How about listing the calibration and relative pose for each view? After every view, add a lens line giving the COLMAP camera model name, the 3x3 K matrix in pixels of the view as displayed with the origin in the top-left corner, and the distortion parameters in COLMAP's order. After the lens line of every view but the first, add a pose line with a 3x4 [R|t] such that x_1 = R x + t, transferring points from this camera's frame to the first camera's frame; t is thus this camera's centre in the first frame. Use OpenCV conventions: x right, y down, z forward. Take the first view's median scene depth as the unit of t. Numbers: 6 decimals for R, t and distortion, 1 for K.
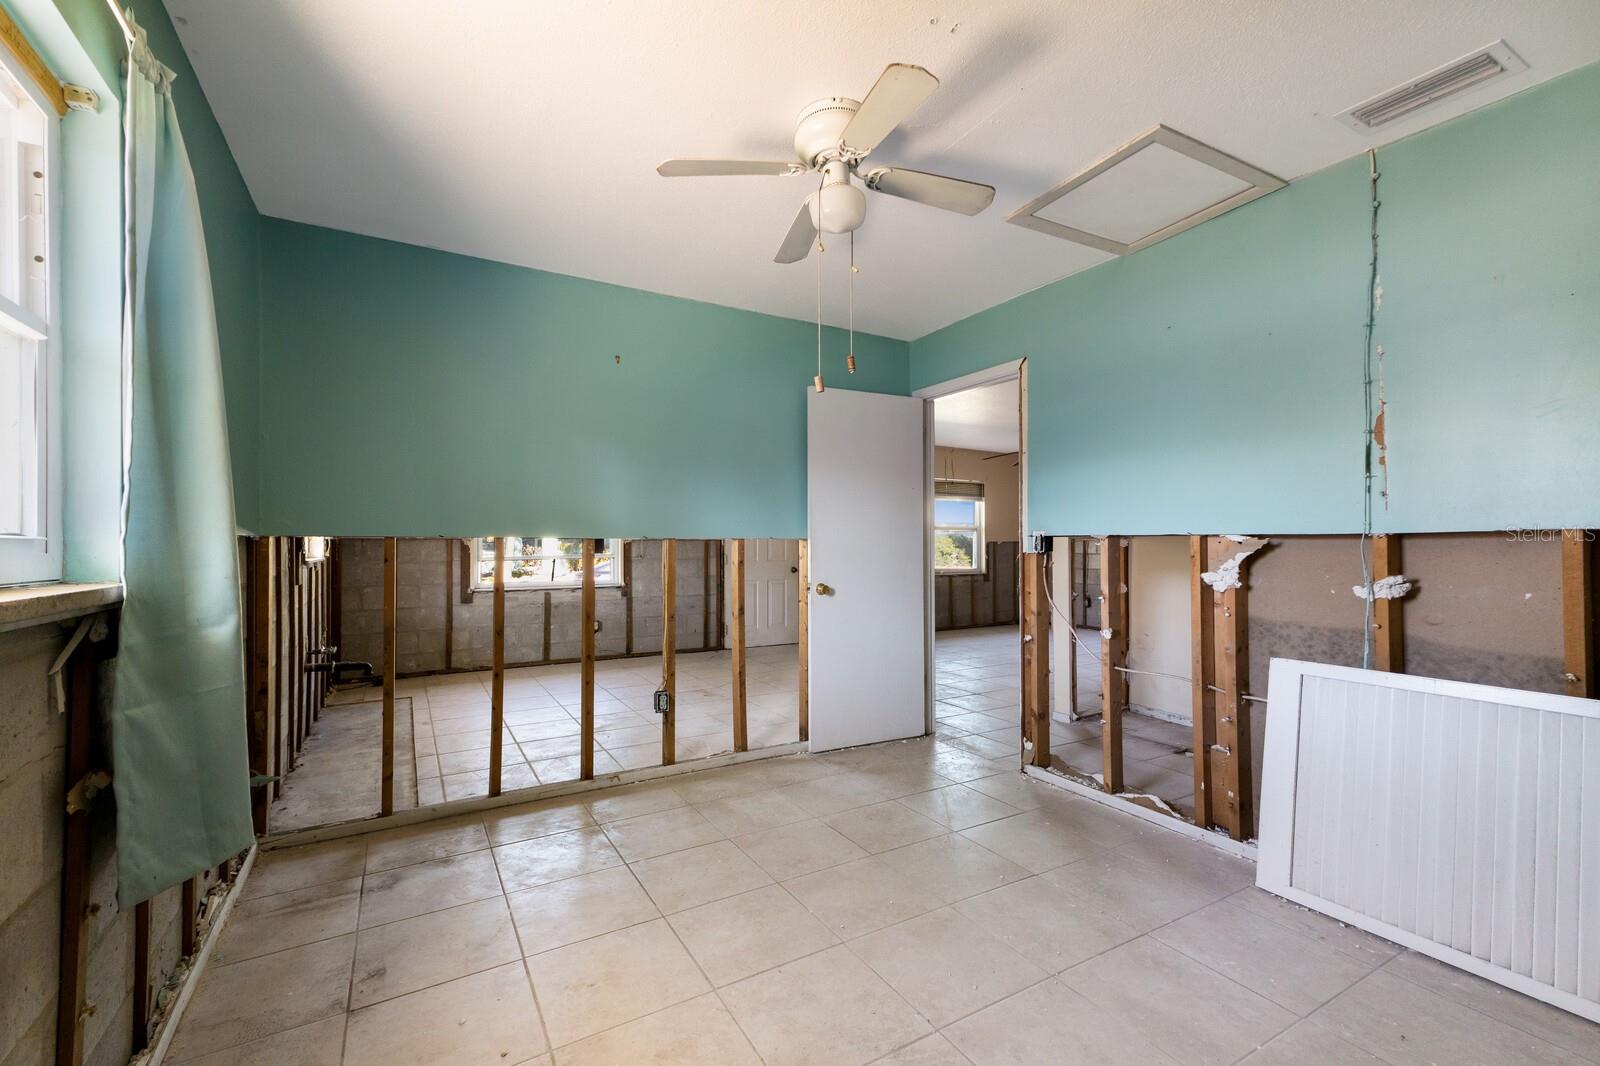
lens RADIAL K [[690.2, 0, 805.6], [0, 690.2, 535.3], [0, 0, 1]] dist [0.018170, -0.002937]
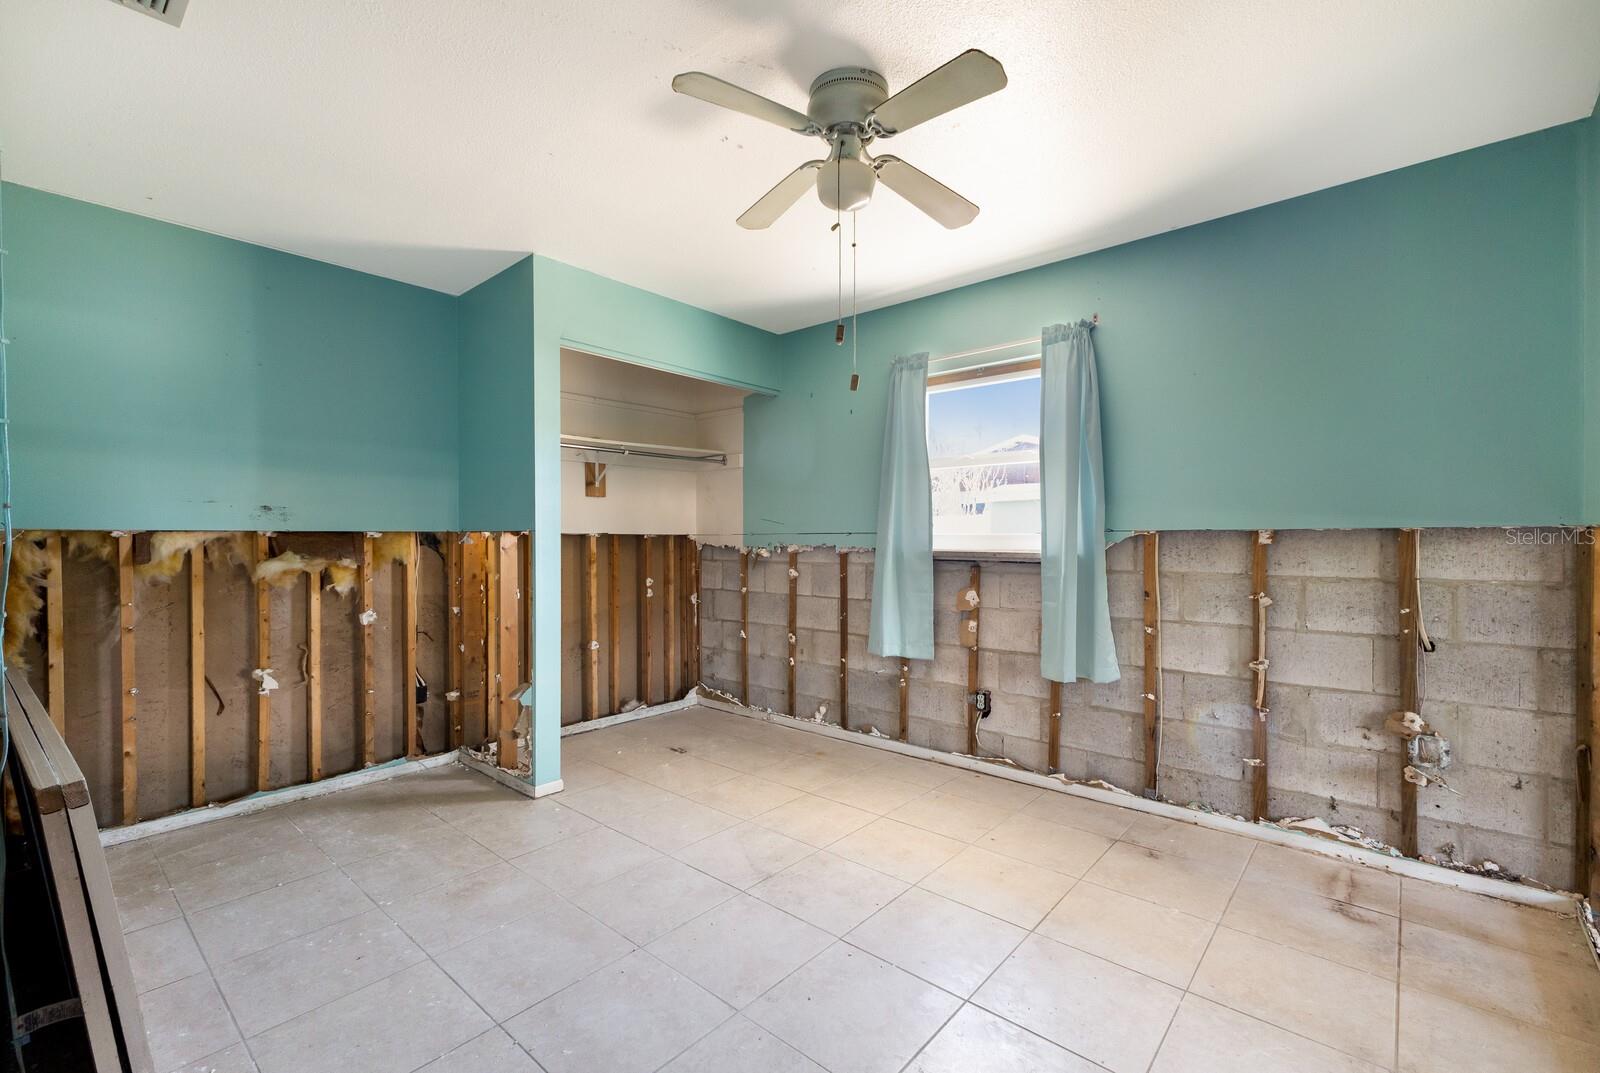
lens RADIAL K [[690.2, 0, 792.3], [0, 690.2, 543.4], [0, 0, 1]] dist [0.018170, -0.002937]
pose [[-0.953071, 0.010636, -0.302560, 0.135734], [0.009974, 0.999943, 0.003731, 0.004725], [0.302582, 0.000538, -0.953123, 0.630233]]
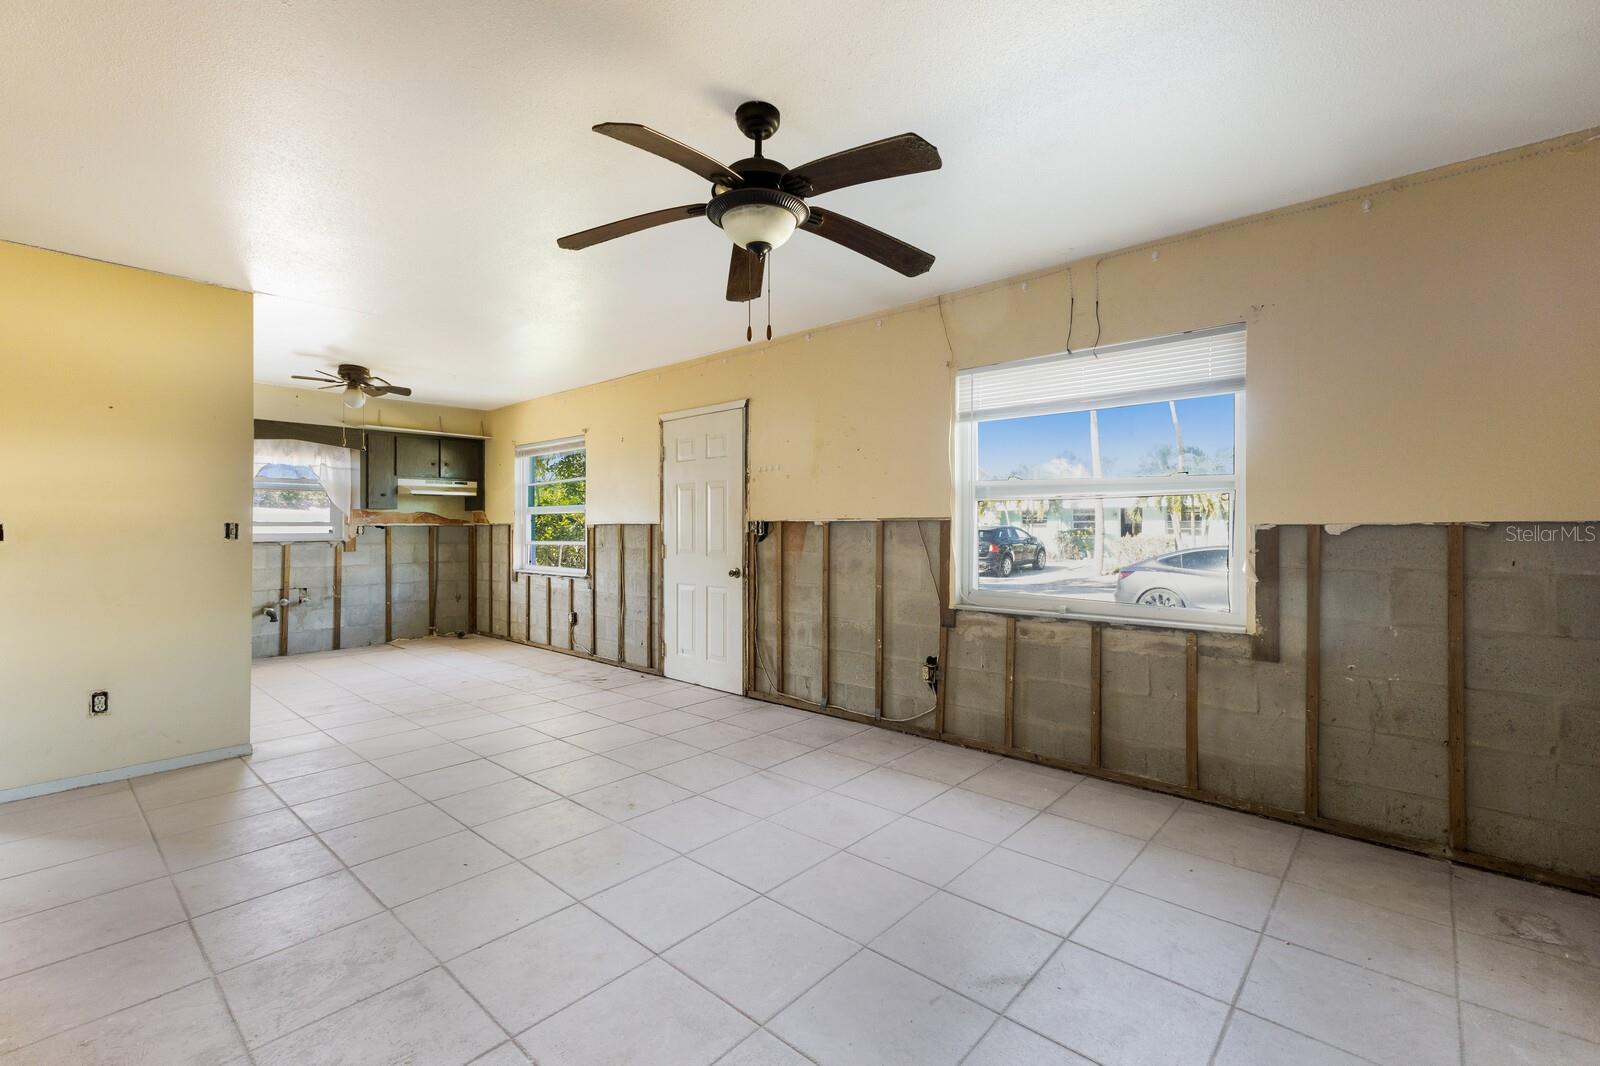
lens RADIAL K [[690.2, 0, 811.8], [0, 690.2, 526.2], [0, 0, 1]] dist [0.018170, -0.002937]
pose [[0.310080, 0.001018, -0.950710, 0.736812], [0.012103, 0.999914, 0.005019, 0.007375], [0.950633, -0.013062, 0.310041, 1.100927]]
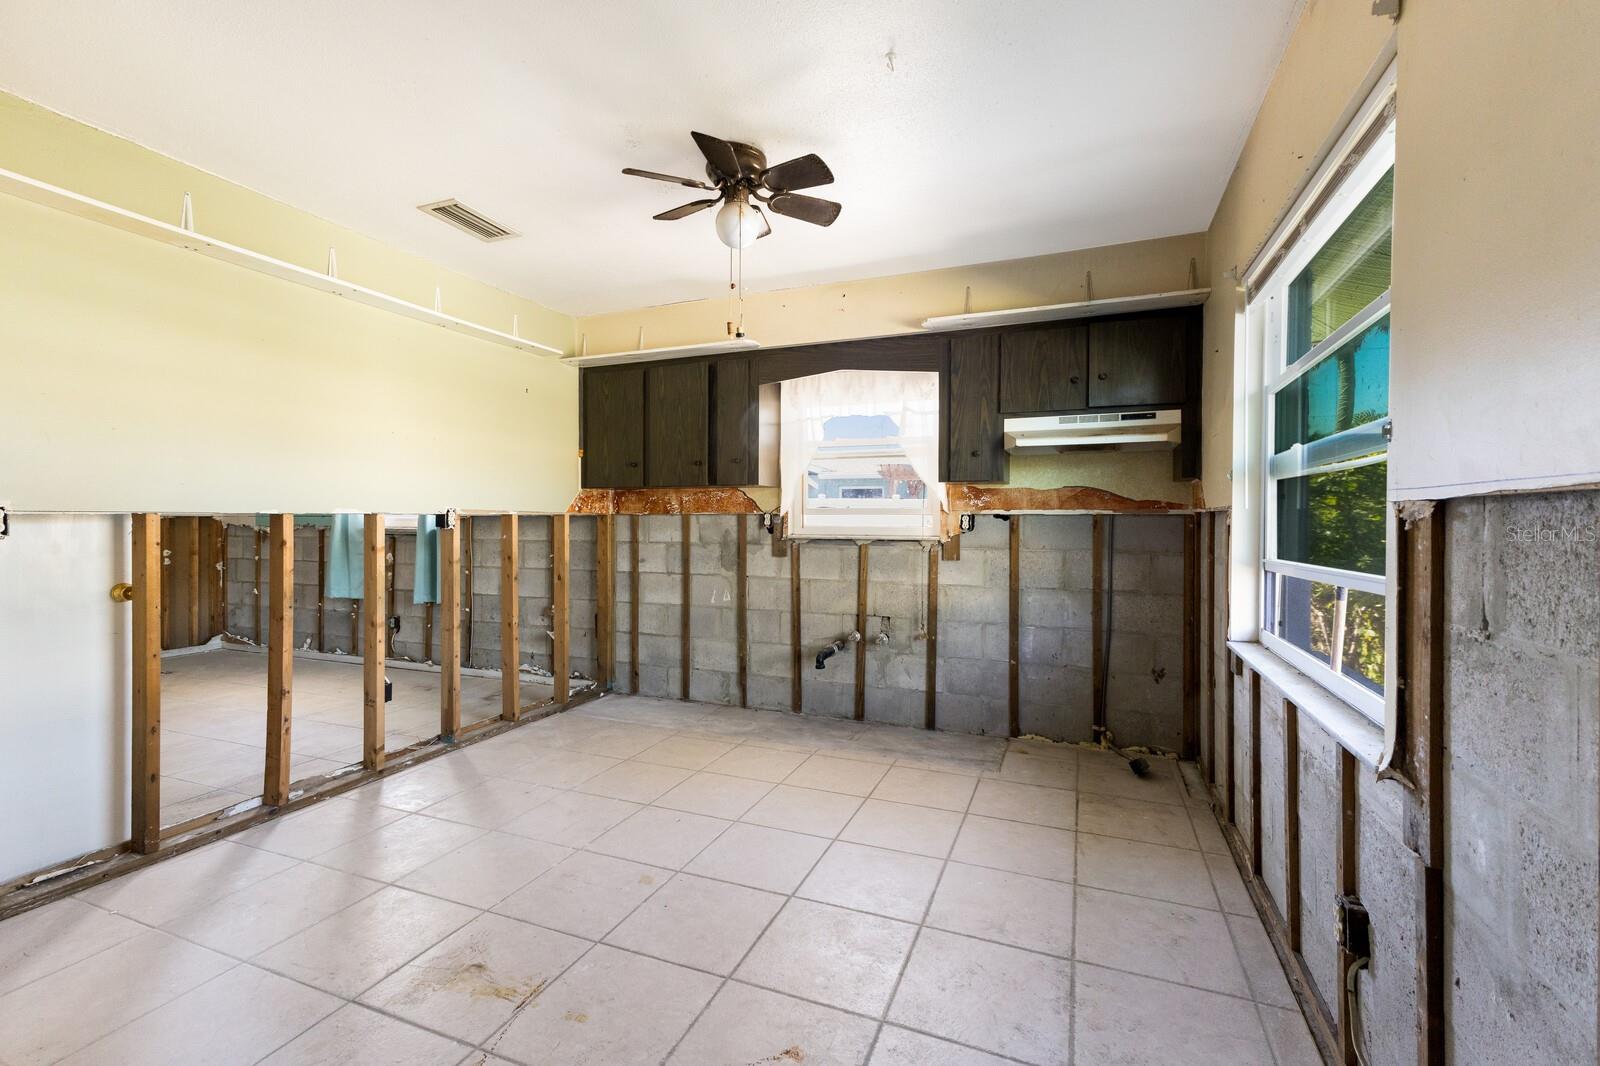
lens RADIAL K [[690.2, 0, 800.9], [0, 690.2, 521.7], [0, 0, 1]] dist [0.018170, -0.002937]
pose [[-0.797992, 0.002857, -0.602662, -0.051751], [0.005101, 0.999985, -0.002015, 0.010668], [0.602647, -0.004682, -0.797994, 1.155407]]
